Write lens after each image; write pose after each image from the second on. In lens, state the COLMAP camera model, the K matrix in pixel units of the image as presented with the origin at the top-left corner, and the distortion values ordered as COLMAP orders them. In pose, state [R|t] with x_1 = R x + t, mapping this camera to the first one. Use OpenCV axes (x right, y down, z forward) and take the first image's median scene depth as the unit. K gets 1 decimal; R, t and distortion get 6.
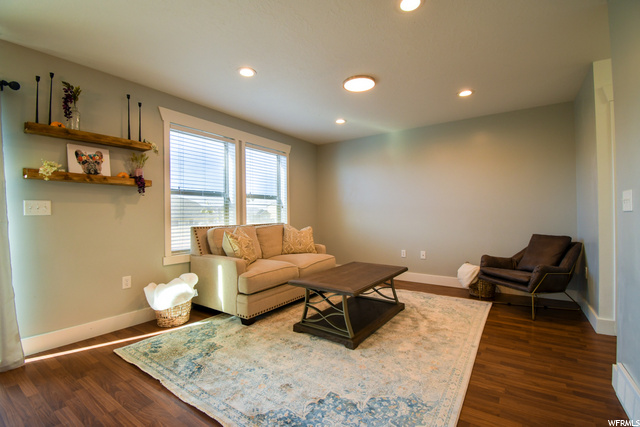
lens RADIAL K [[287.6, 0, 317.9], [0, 287.6, 213.2], [0, 0, 1]] dist [-0.010500, -0.007583]
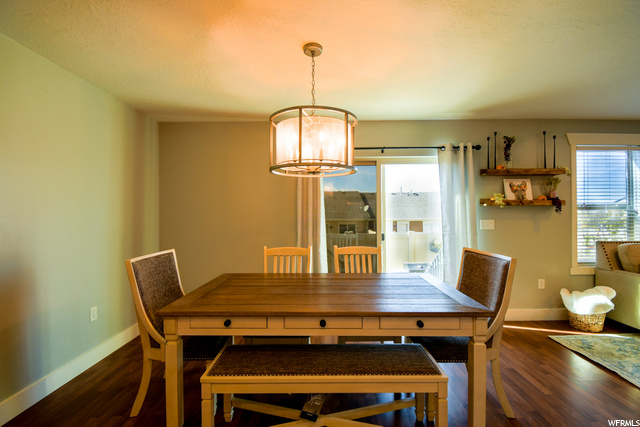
lens RADIAL K [[287.6, 0, 314.1], [0, 287.6, 216.6], [0, 0, 1]] dist [-0.010500, -0.007583]
pose [[0.553895, 0.009397, -0.832534, -0.183854], [0.004020, 0.999894, 0.013961, -0.067529], [0.832577, -0.011079, 0.553799, -0.473534]]
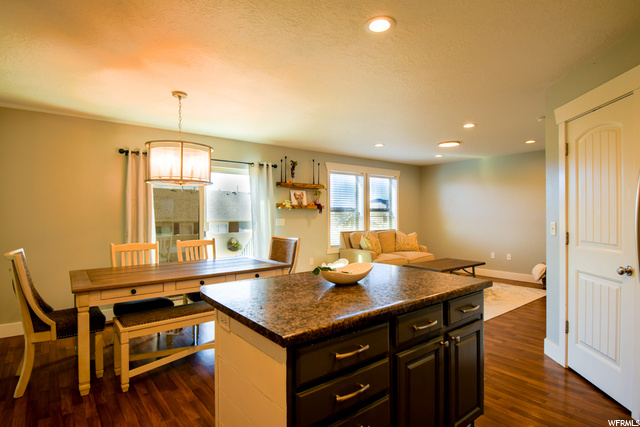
lens RADIAL K [[342.0, 0, 317.4], [0, 342.0, 215.0], [0, 0, 1]] dist [-0.002777, -0.000899]
pose [[0.955933, 0.005700, -0.293530, 0.007730], [-0.003741, 0.999967, 0.007232, -0.070137], [0.293561, -0.005815, 0.955923, -1.042743]]
